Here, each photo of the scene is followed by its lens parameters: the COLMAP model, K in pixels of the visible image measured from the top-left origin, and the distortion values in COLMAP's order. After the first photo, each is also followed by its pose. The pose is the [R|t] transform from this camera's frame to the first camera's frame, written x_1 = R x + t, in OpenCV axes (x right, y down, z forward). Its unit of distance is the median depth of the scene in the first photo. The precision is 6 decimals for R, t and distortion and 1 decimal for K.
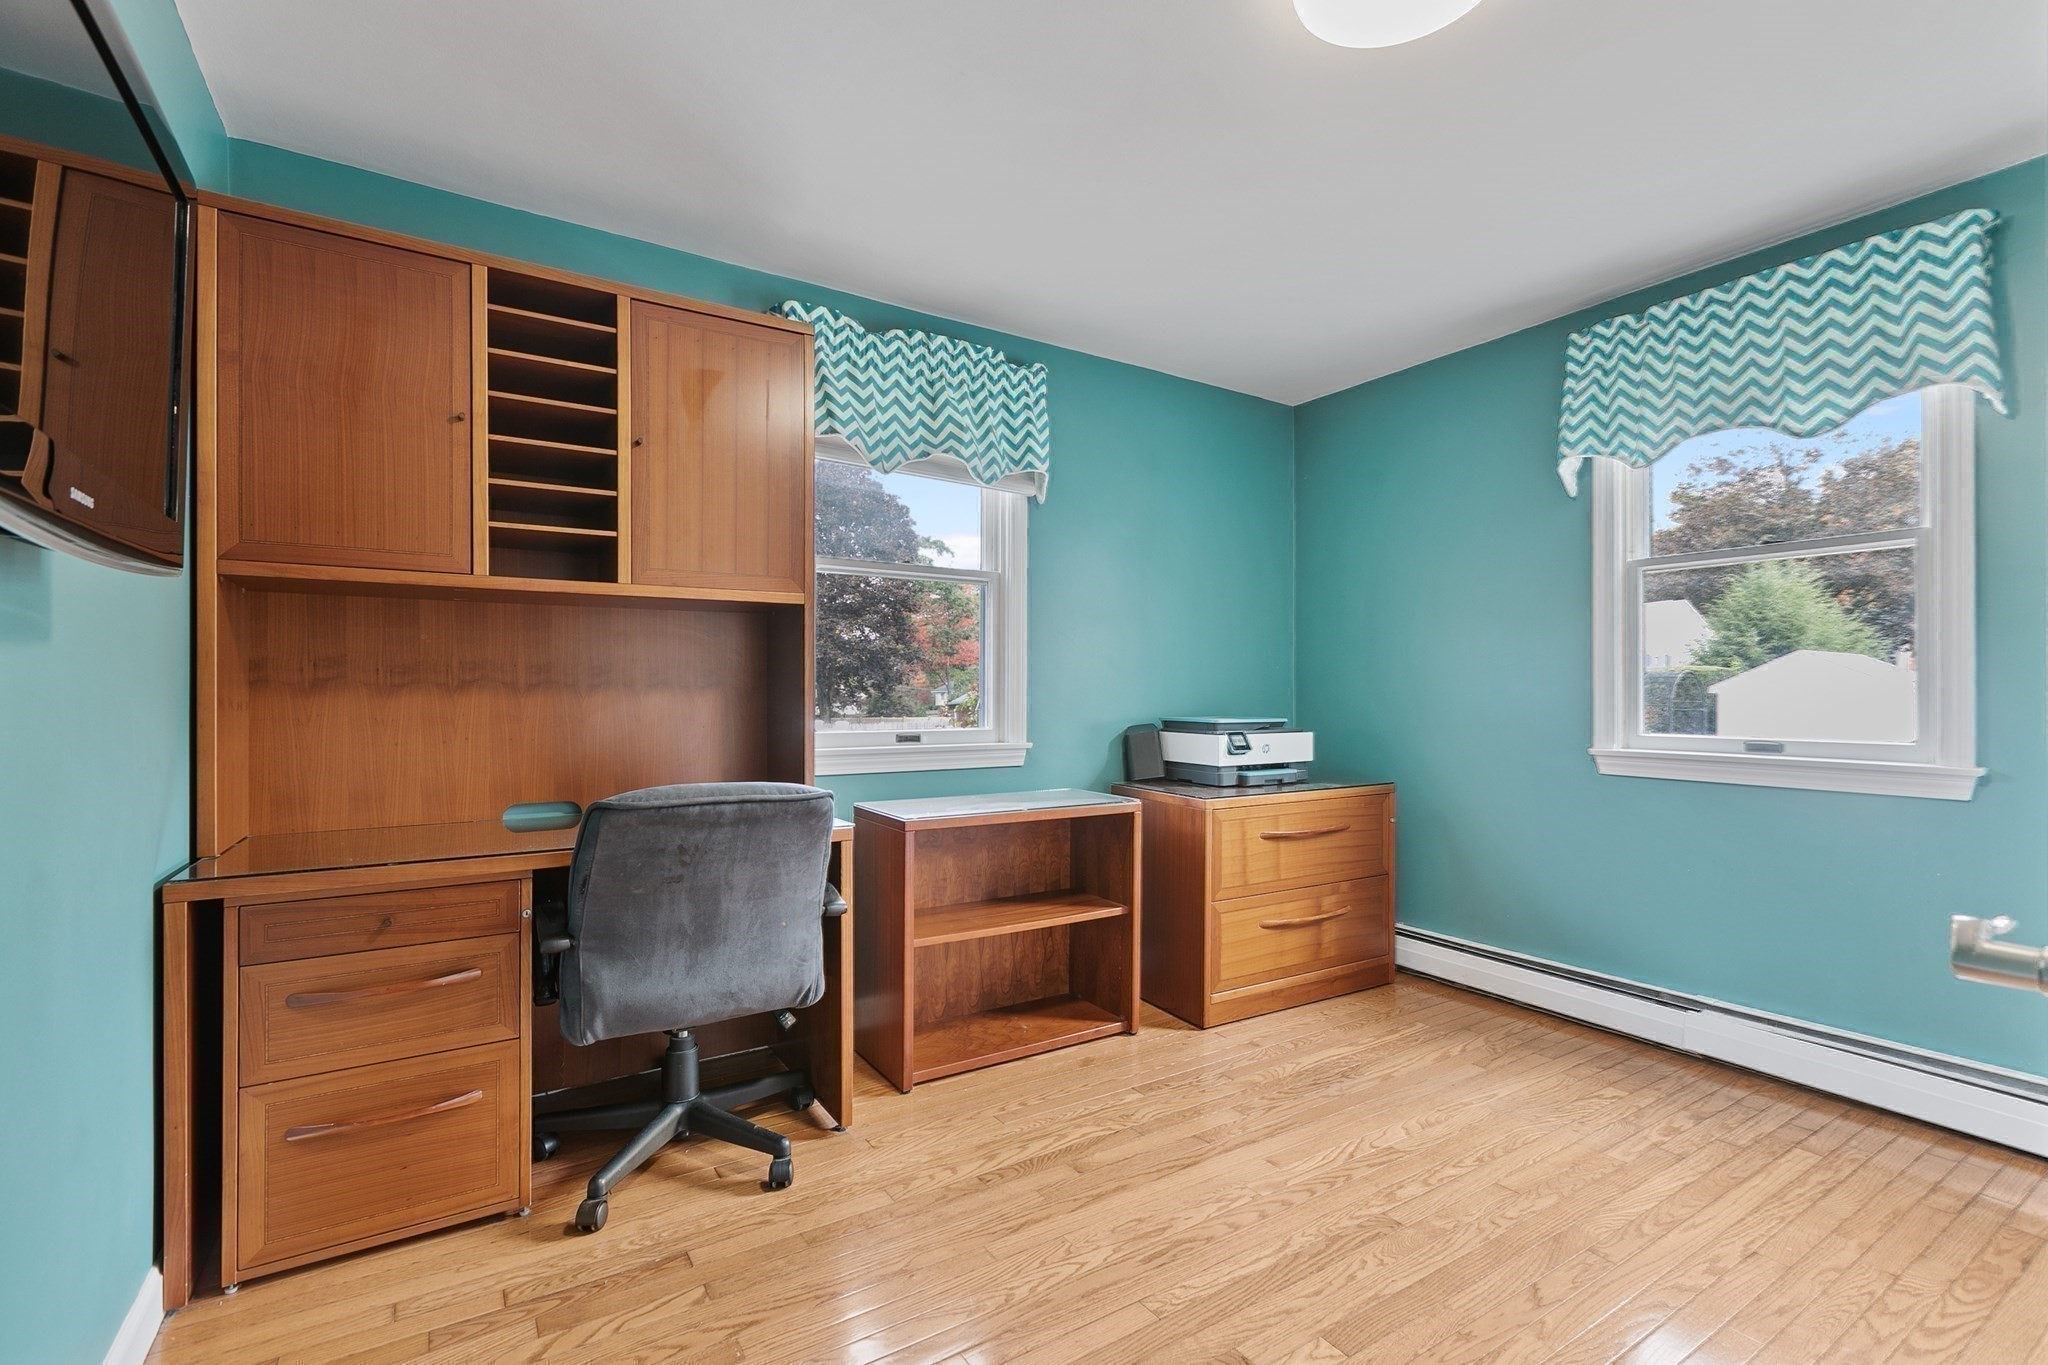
lens RADIAL K [[910.7, 0, 1024.8], [0, 910.7, 692.2], [0, 0, 1]] dist [0.001209, -0.001712]
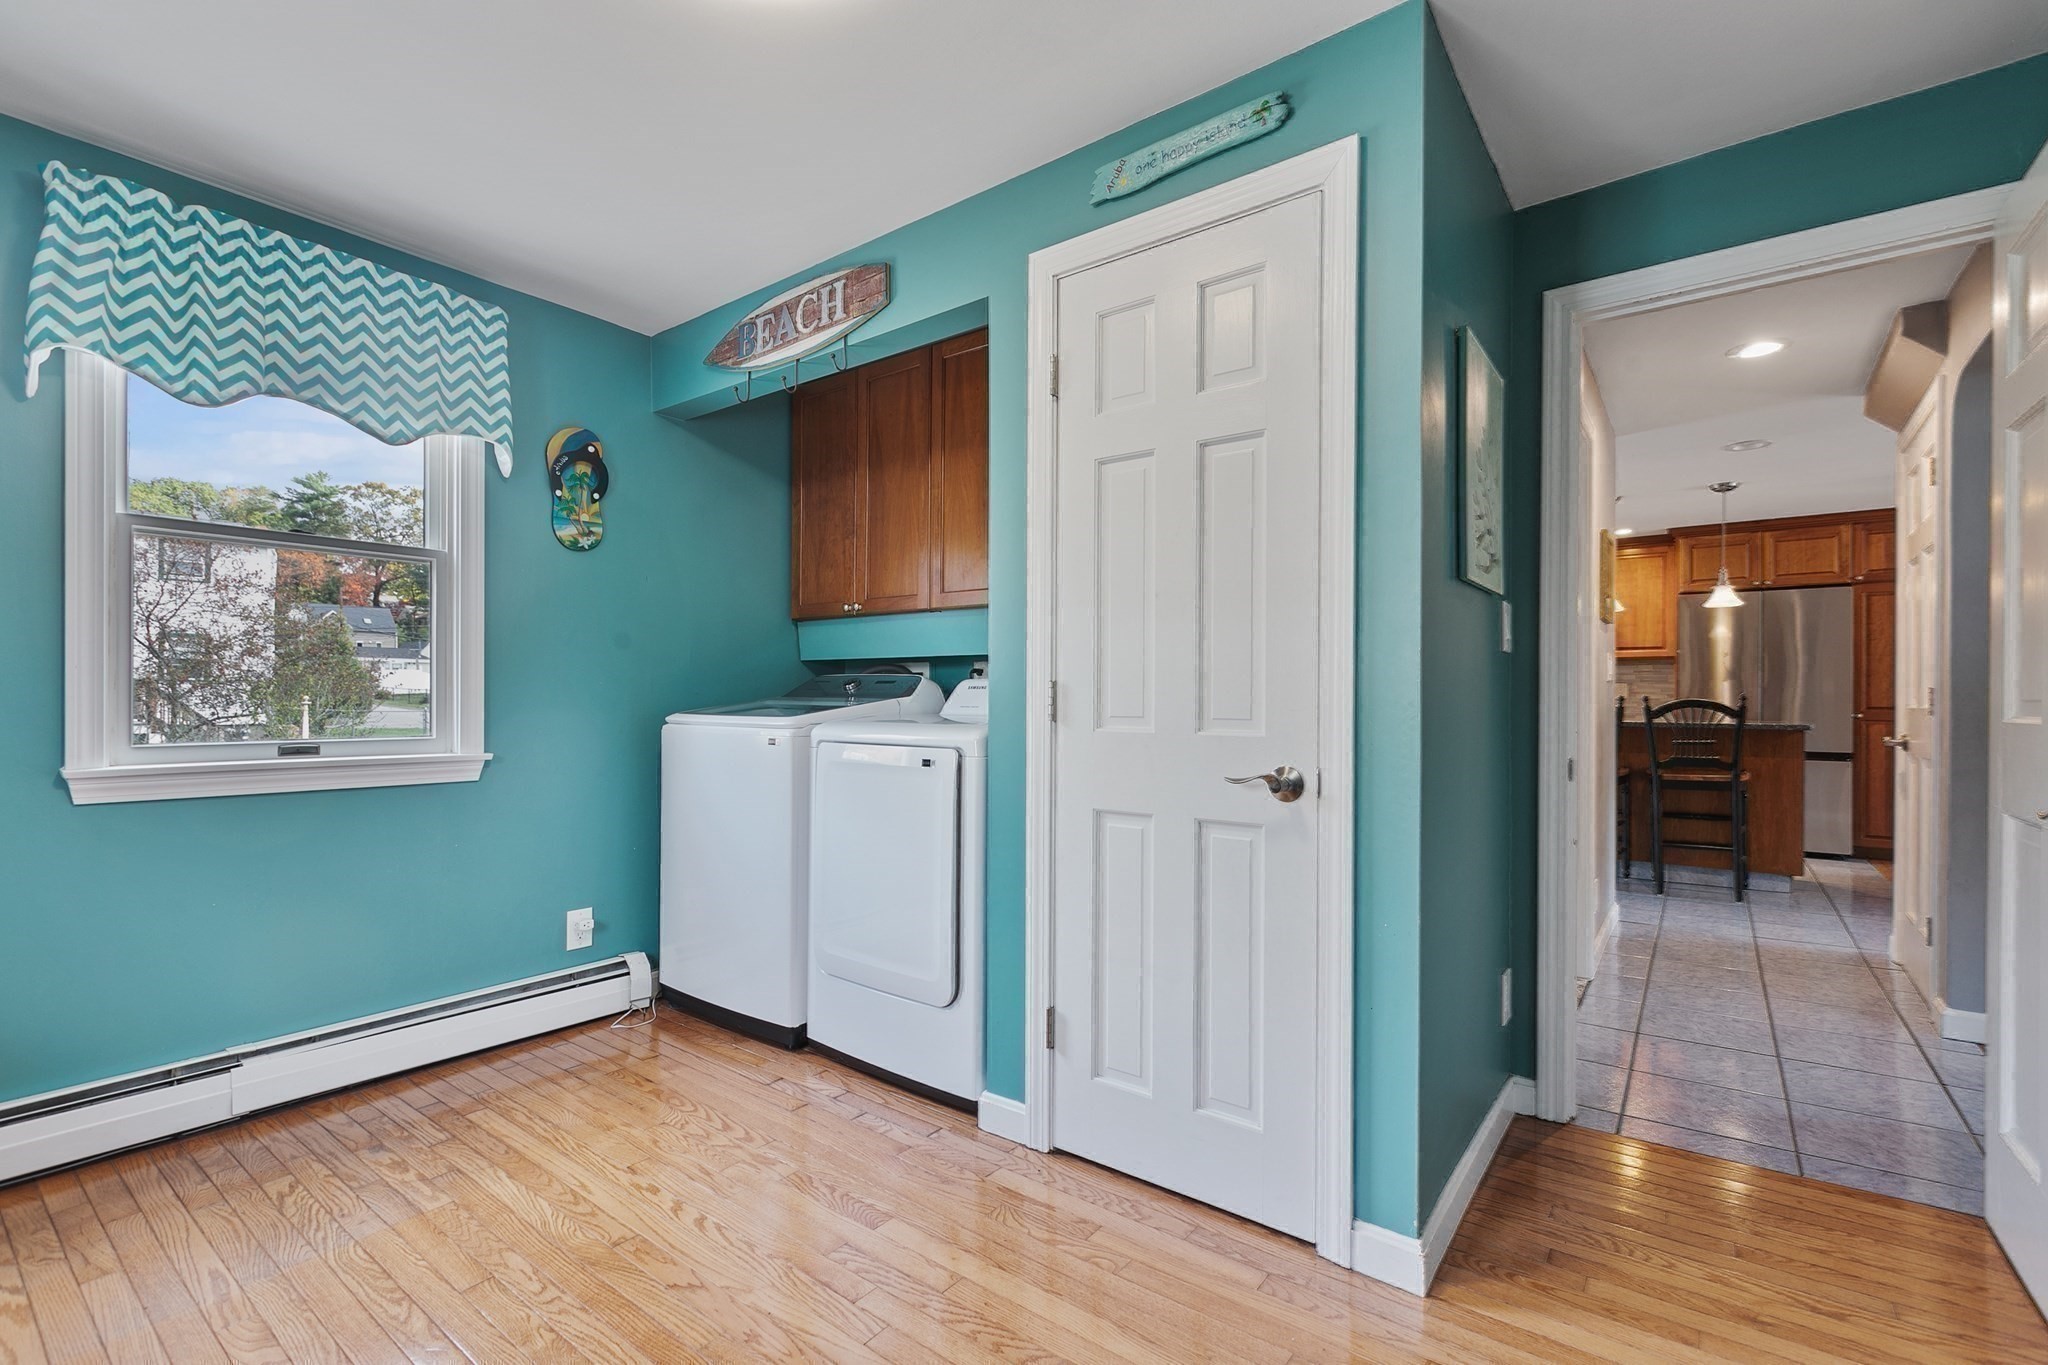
lens RADIAL K [[910.7, 0, 1025.9], [0, 910.7, 700.0], [0, 0, 1]] dist [0.001209, -0.001712]
pose [[-0.351230, -0.002312, 0.936286, -0.354425], [-0.004554, 0.999989, 0.000761, 0.005470], [-0.936278, -0.003997, -0.351237, 0.687357]]
